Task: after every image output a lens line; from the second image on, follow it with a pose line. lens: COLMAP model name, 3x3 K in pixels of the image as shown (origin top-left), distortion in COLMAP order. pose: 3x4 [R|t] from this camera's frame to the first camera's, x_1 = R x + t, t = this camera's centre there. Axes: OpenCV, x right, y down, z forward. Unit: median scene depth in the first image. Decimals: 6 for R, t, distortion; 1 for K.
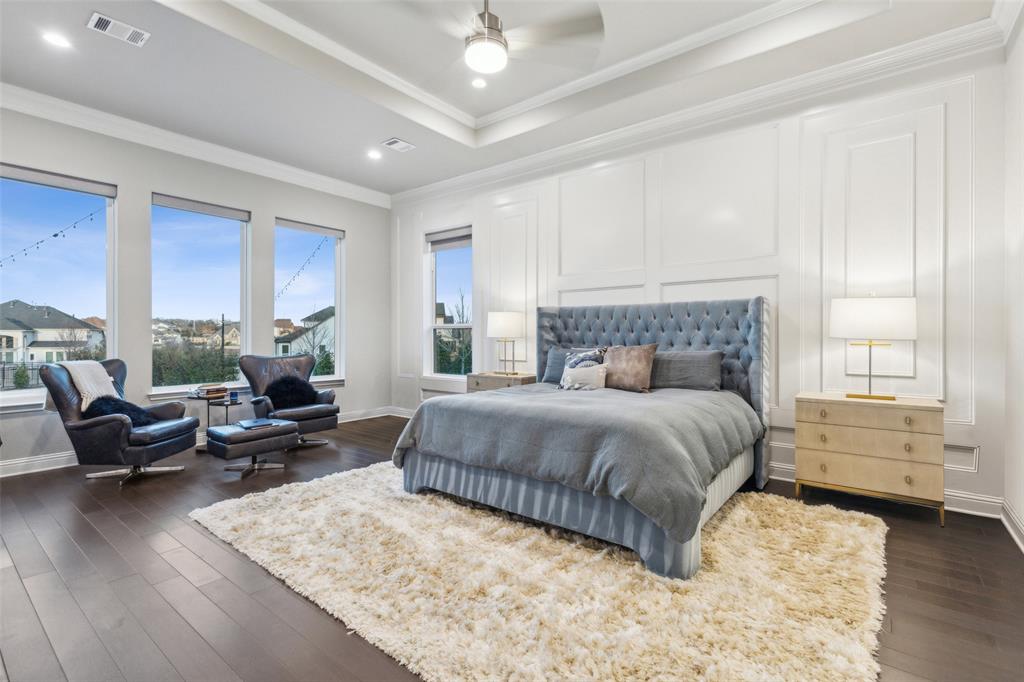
lens RADIAL K [[468.6, 0, 514.9], [0, 468.6, 340.1], [0, 0, 1]] dist [0.011948, -0.000355]
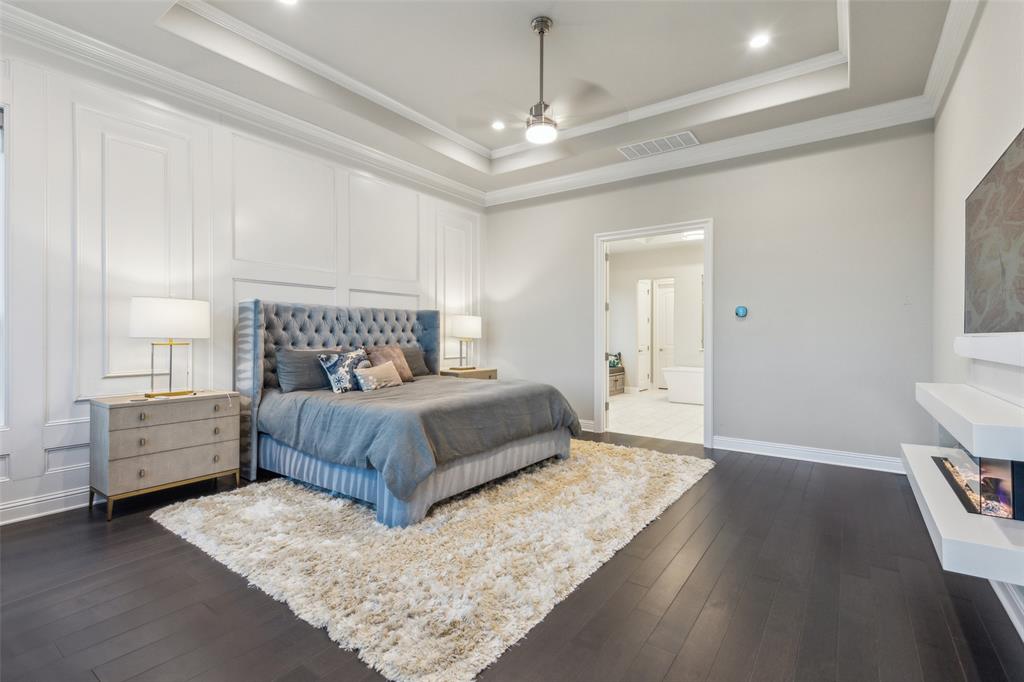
lens RADIAL K [[468.6, 0, 515.6], [0, 468.6, 335.8], [0, 0, 1]] dist [0.011948, -0.000355]
pose [[-0.046149, -0.000545, 0.998934, -0.755193], [0.011058, 0.999938, 0.001056, -0.005800], [-0.998873, 0.011095, -0.046140, 0.610146]]
